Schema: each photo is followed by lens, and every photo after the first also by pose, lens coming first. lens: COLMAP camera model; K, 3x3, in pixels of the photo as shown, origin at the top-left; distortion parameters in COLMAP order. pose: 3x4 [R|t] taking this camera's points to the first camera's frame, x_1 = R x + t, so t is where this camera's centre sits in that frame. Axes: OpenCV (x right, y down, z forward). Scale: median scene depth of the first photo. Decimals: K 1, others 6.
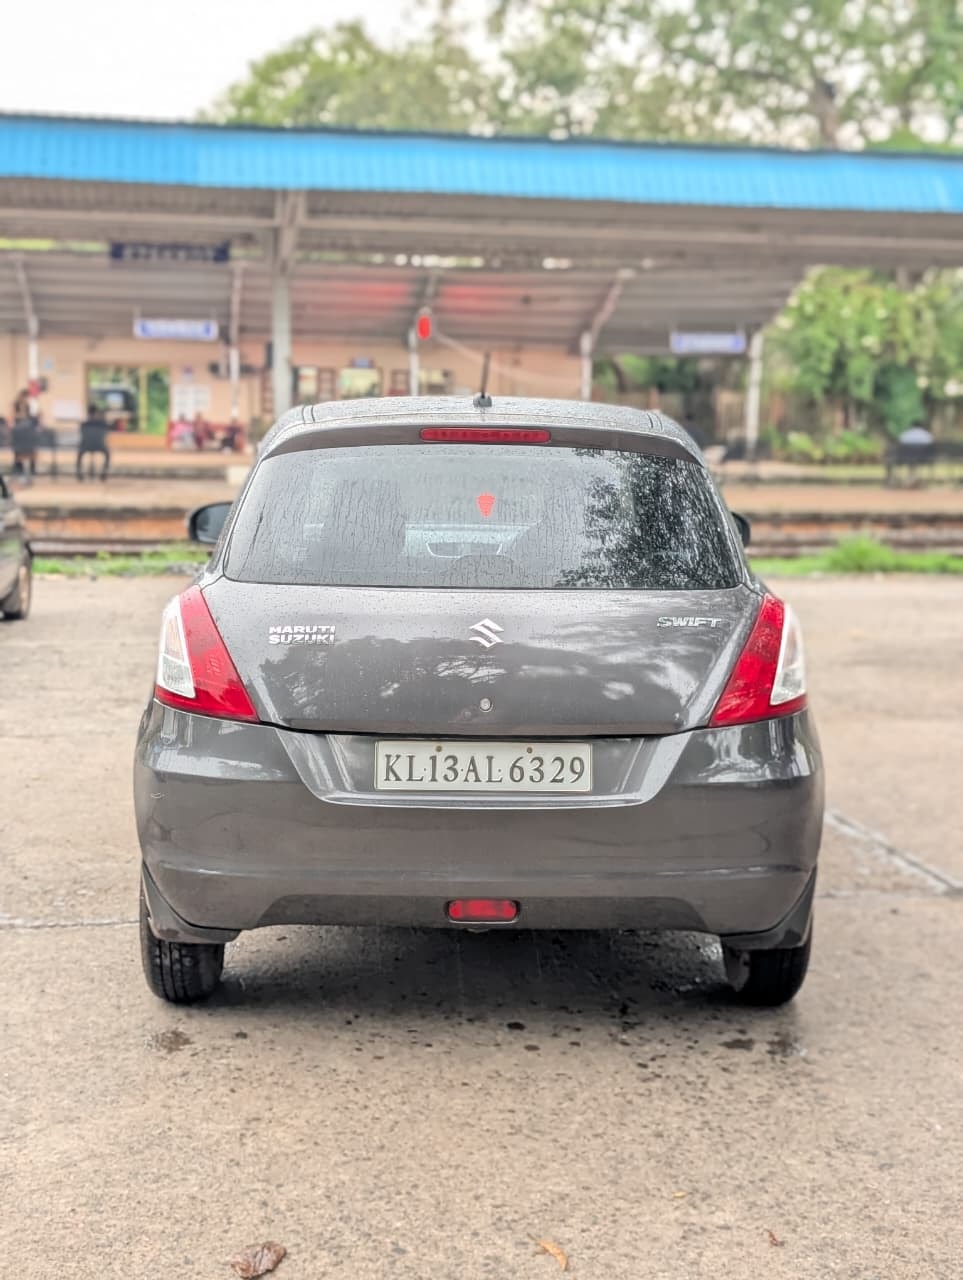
lens RADIAL K [[1860.8, 0, 481.5], [0, 1860.8, 640.0], [0, 0, 1]] dist [0.140917, -0.712738]
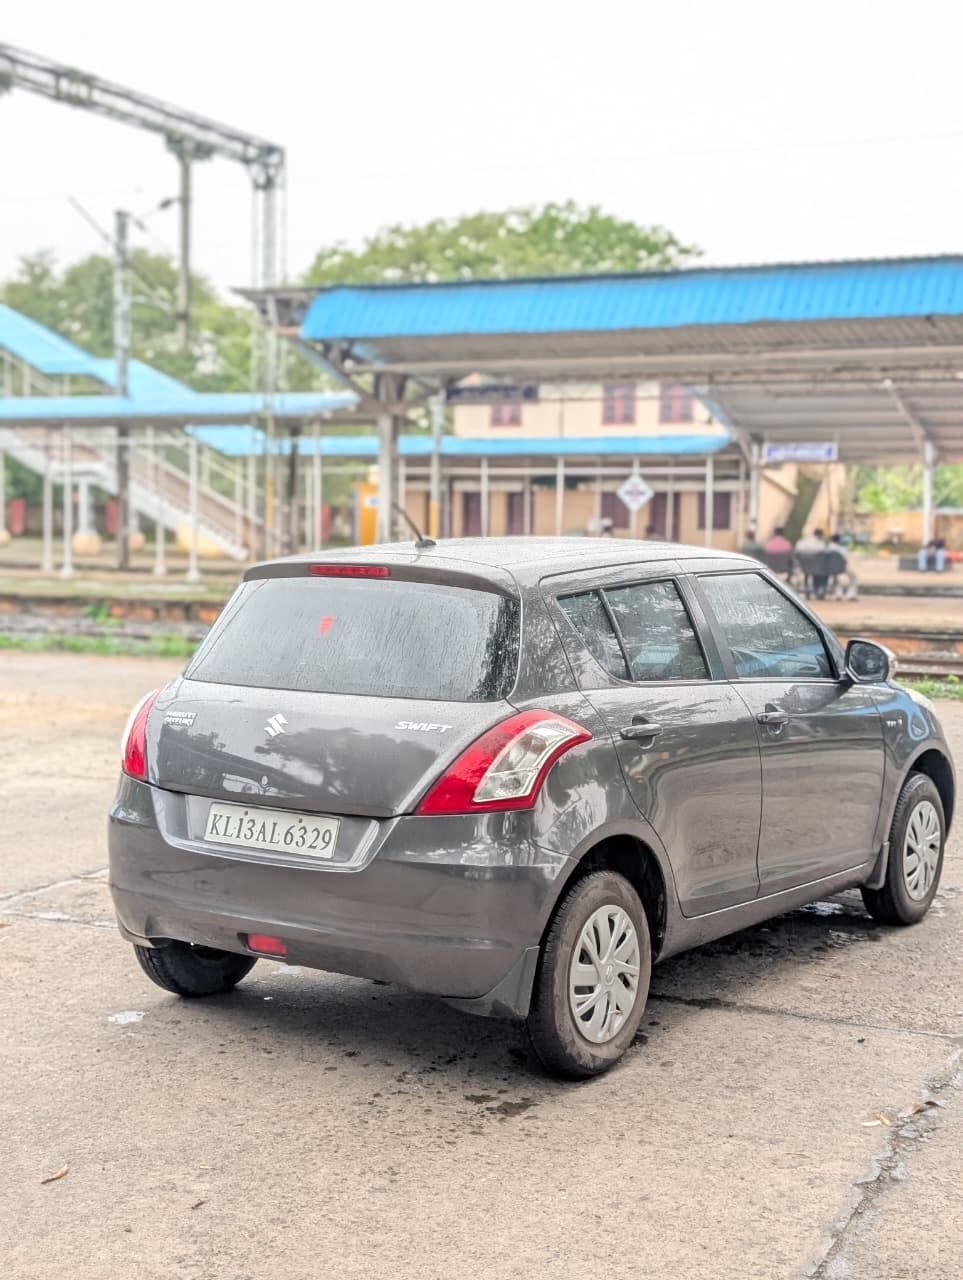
lens RADIAL K [[1862.5, 0, 382.9], [0, 1862.5, 605.5], [0, 0, 1]] dist [0.080682, -0.006052]
pose [[0.783497, 0.019051, -0.621104, 0.851355], [-0.070354, 0.995823, -0.058203, -0.016383], [0.617401, 0.089299, 0.781564, 0.035724]]
